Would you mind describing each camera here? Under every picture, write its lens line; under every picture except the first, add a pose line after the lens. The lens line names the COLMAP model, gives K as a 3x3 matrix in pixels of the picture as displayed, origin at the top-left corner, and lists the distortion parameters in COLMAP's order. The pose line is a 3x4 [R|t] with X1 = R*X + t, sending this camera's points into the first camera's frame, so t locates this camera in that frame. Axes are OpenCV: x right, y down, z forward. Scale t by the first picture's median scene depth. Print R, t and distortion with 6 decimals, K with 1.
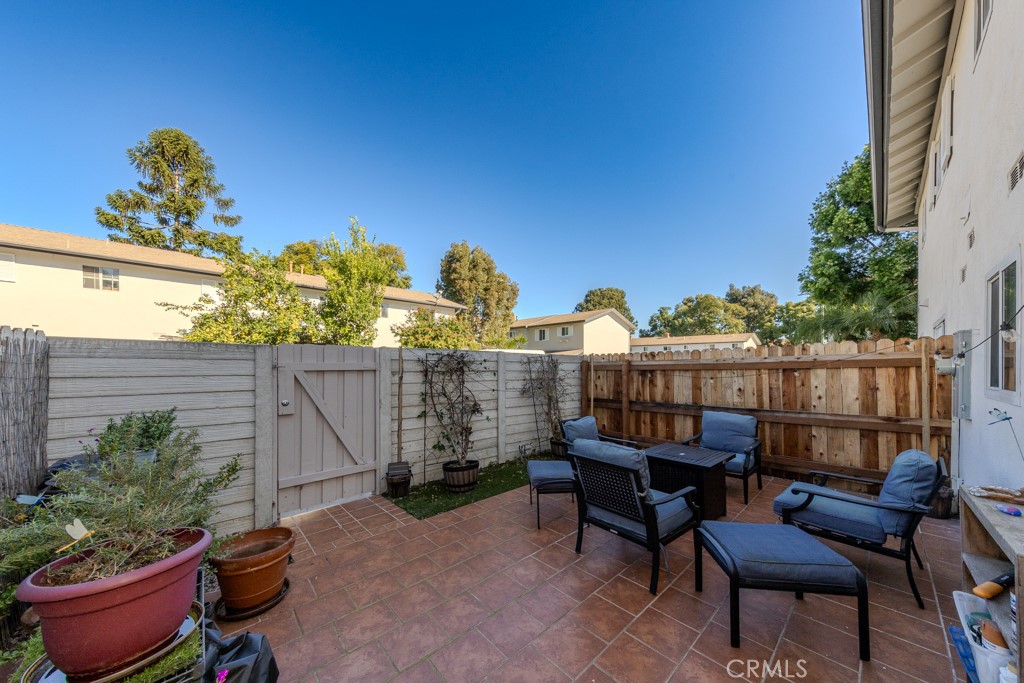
lens RADIAL K [[335.3, 0, 487.7], [0, 335.3, 366.3], [0, 0, 1]] dist [0.000341, 0.000007]
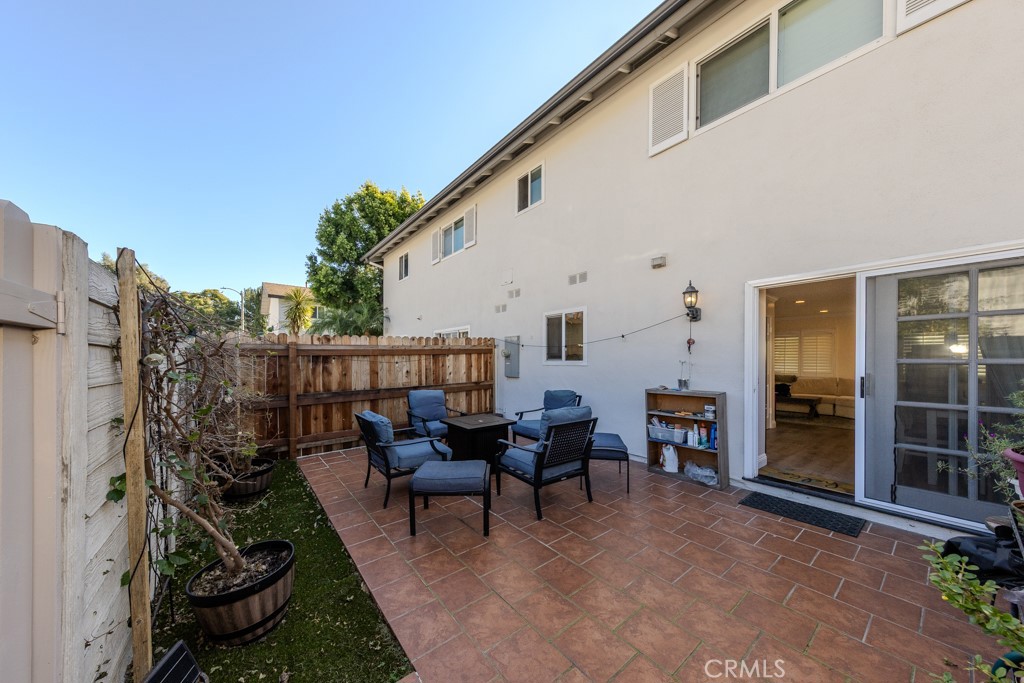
lens RADIAL K [[335.3, 0, 513.3], [0, 335.3, 359.5], [0, 0, 1]] dist [0.000341, 0.000007]
pose [[0.022886, -0.002315, 0.999735, -0.396226], [0.001899, 0.999996, 0.002272, 0.021419], [-0.999736, 0.001846, 0.022890, 0.525249]]
